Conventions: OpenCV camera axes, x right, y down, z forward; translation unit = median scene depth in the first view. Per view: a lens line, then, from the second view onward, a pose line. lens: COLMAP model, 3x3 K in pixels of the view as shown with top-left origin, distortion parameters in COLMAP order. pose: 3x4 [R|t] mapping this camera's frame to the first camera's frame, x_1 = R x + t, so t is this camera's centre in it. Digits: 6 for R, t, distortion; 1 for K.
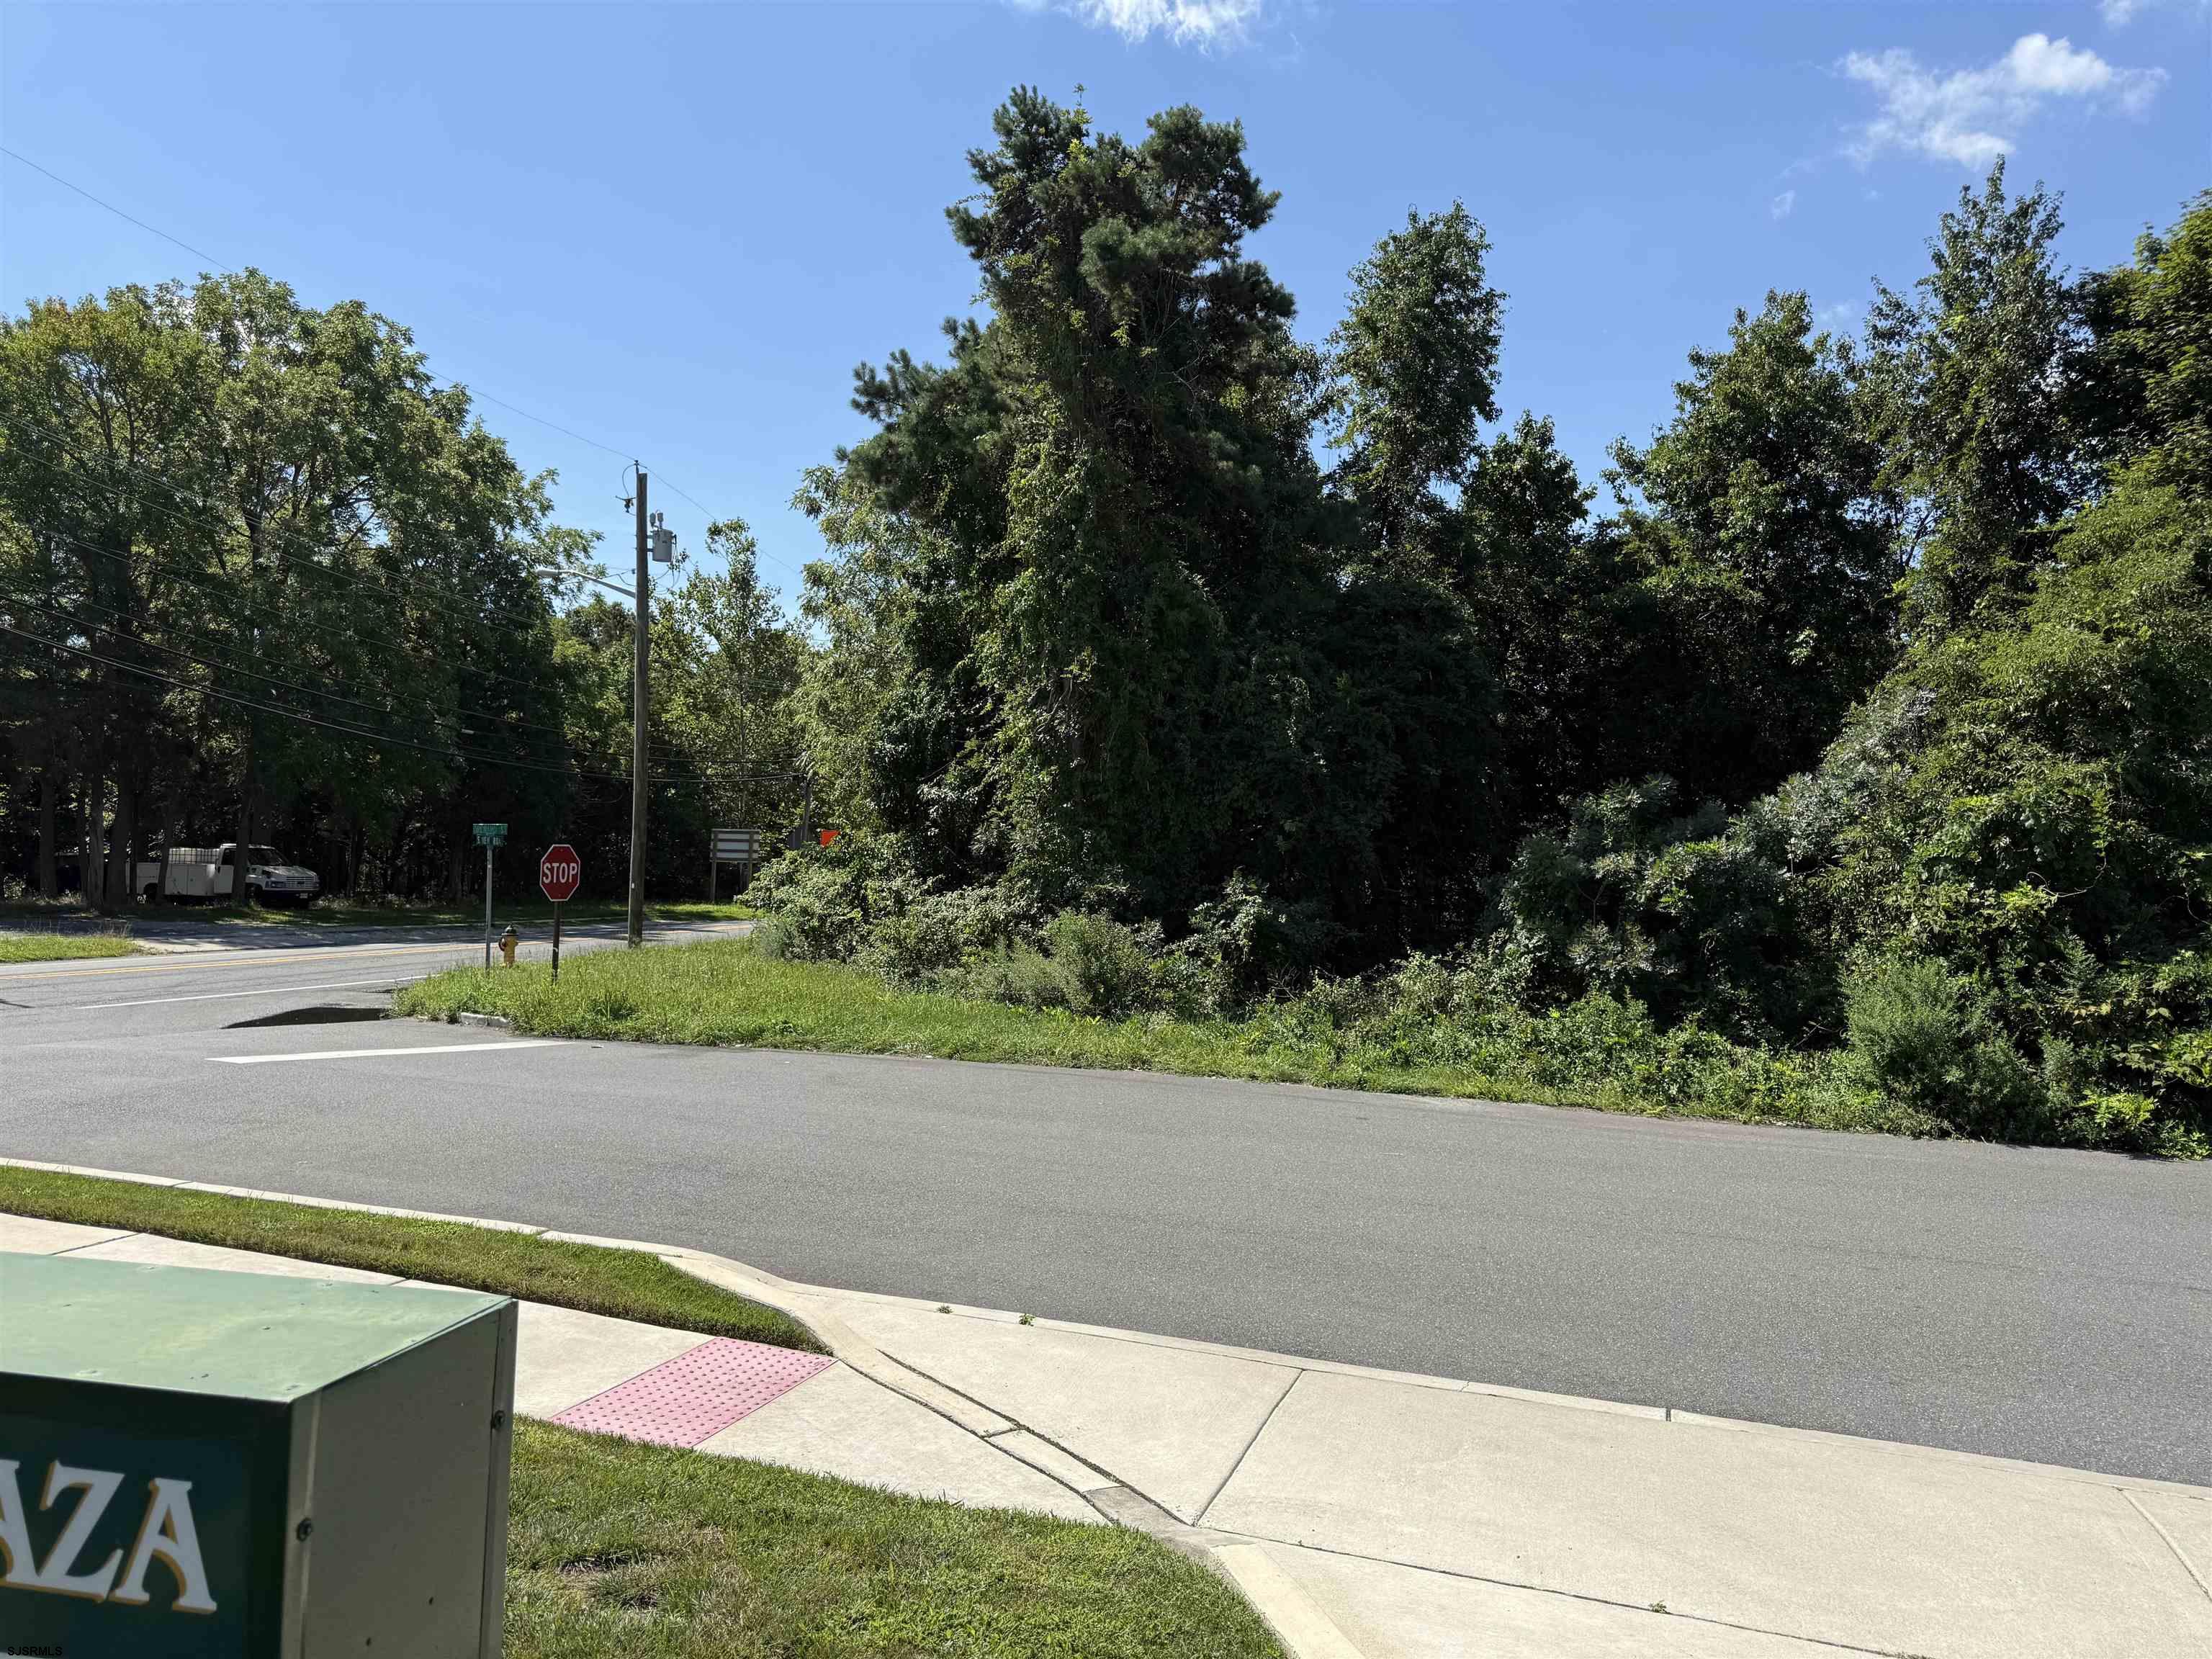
lens RADIAL K [[1552.9, 0, 1099.3], [0, 1552.9, 814.1], [0, 0, 1]] dist [0.068590, -0.084234]
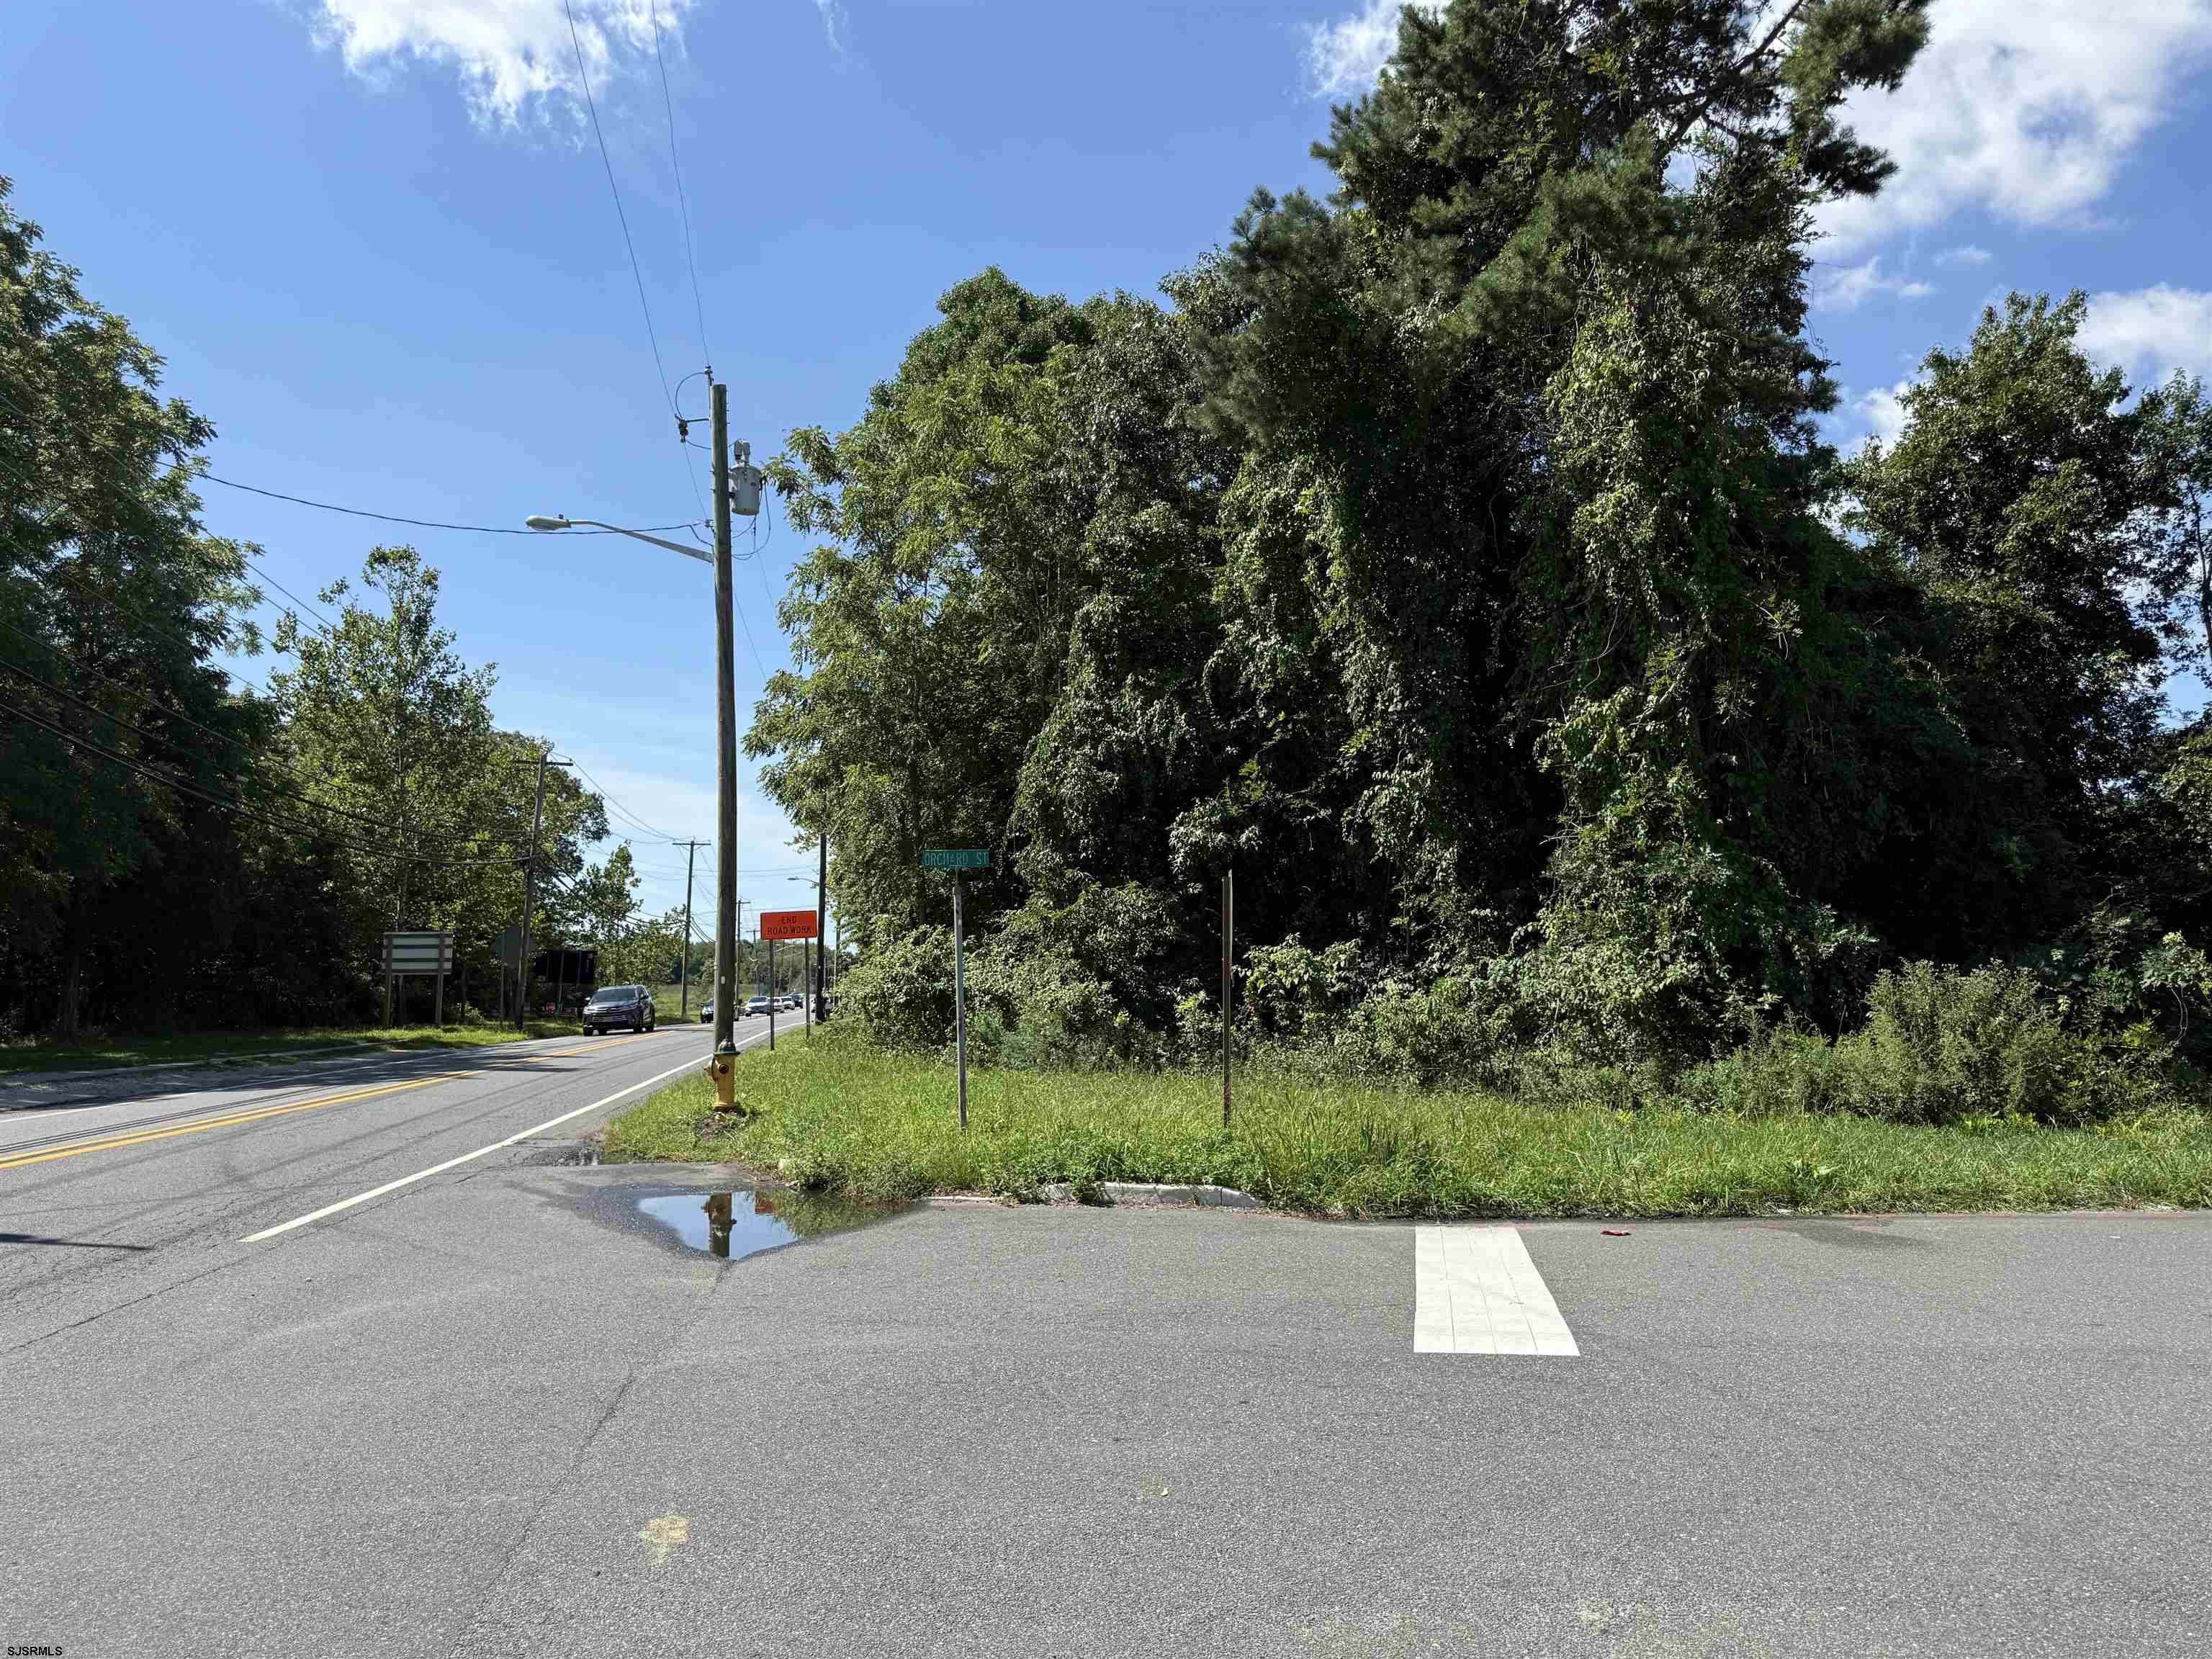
lens RADIAL K [[1552.9, 0, 1094.9], [0, 1552.9, 826.4], [0, 0, 1]] dist [0.068590, -0.084234]
pose [[0.945902, 0.000040, 0.324452, -0.385898], [0.020195, 0.998054, -0.059001, 0.024588], [-0.323823, 0.062361, 0.944060, 0.321393]]
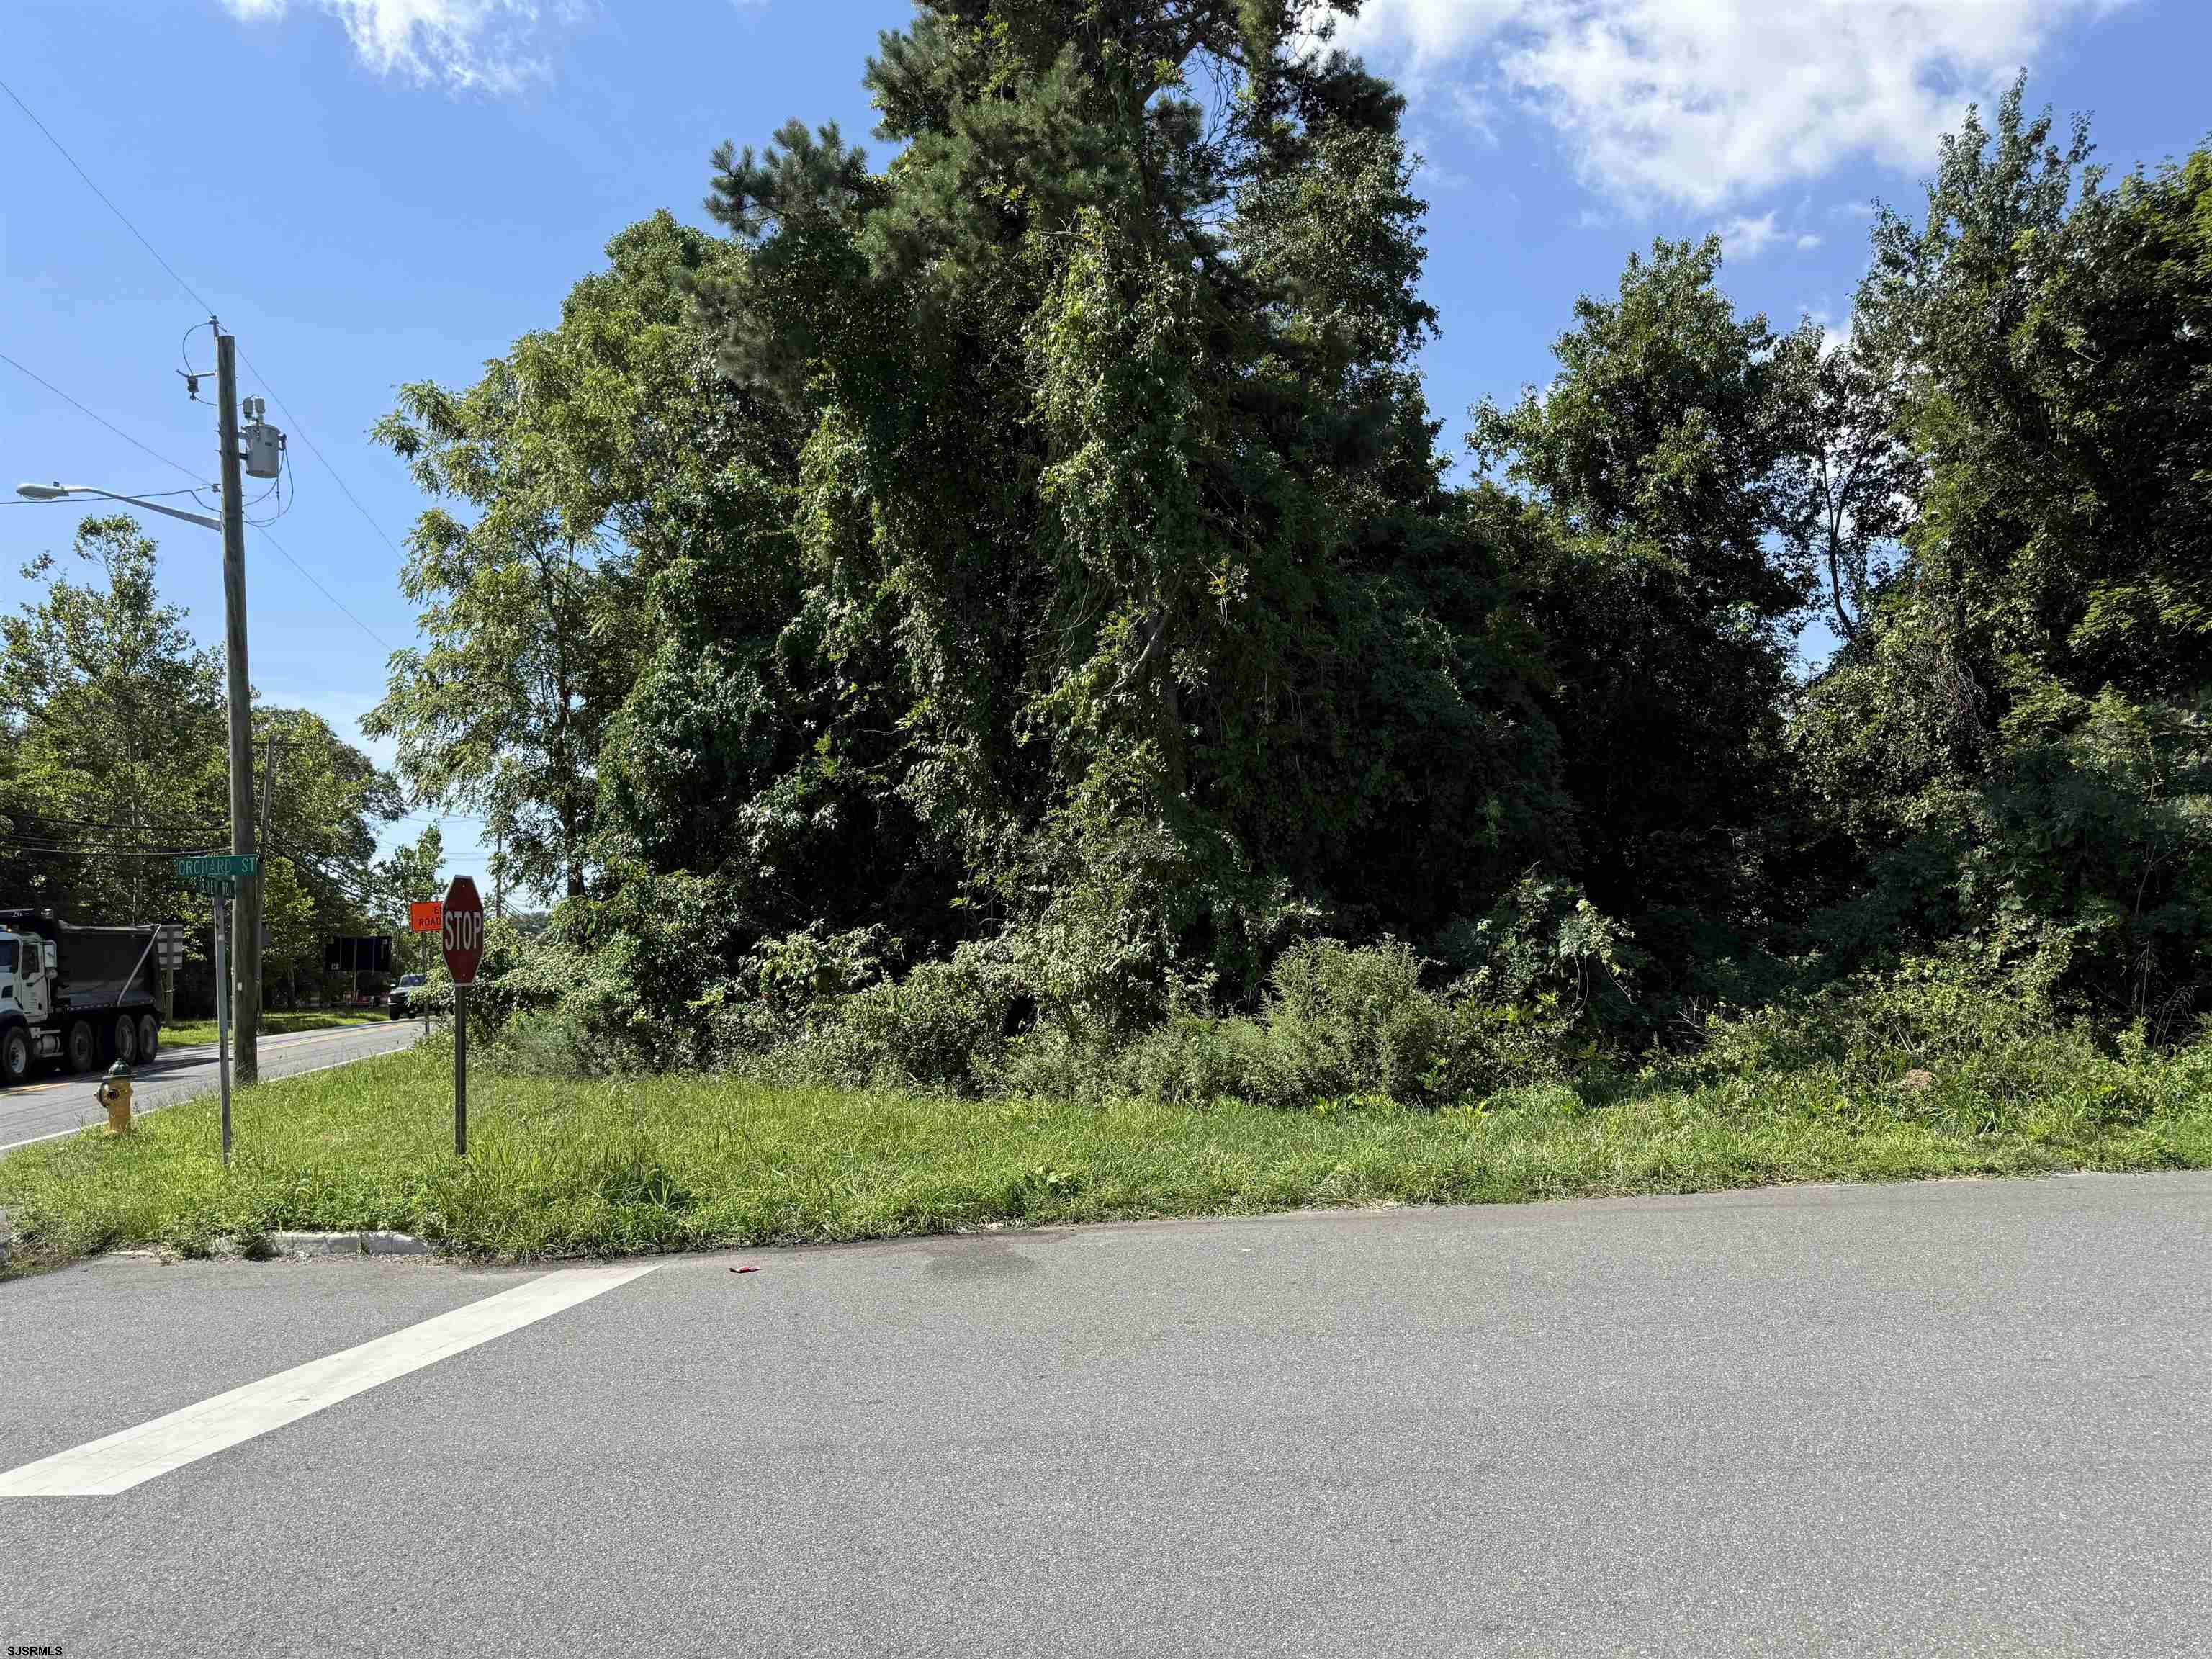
lens RADIAL K [[1552.9, 0, 1119.6], [0, 1552.9, 844.9], [0, 0, 1]] dist [0.068590, -0.084234]
pose [[0.919324, -0.039190, 0.391546, -0.232100], [0.050476, 0.998553, -0.018570, 0.020635], [-0.390252, 0.036836, 0.919971, 0.296634]]
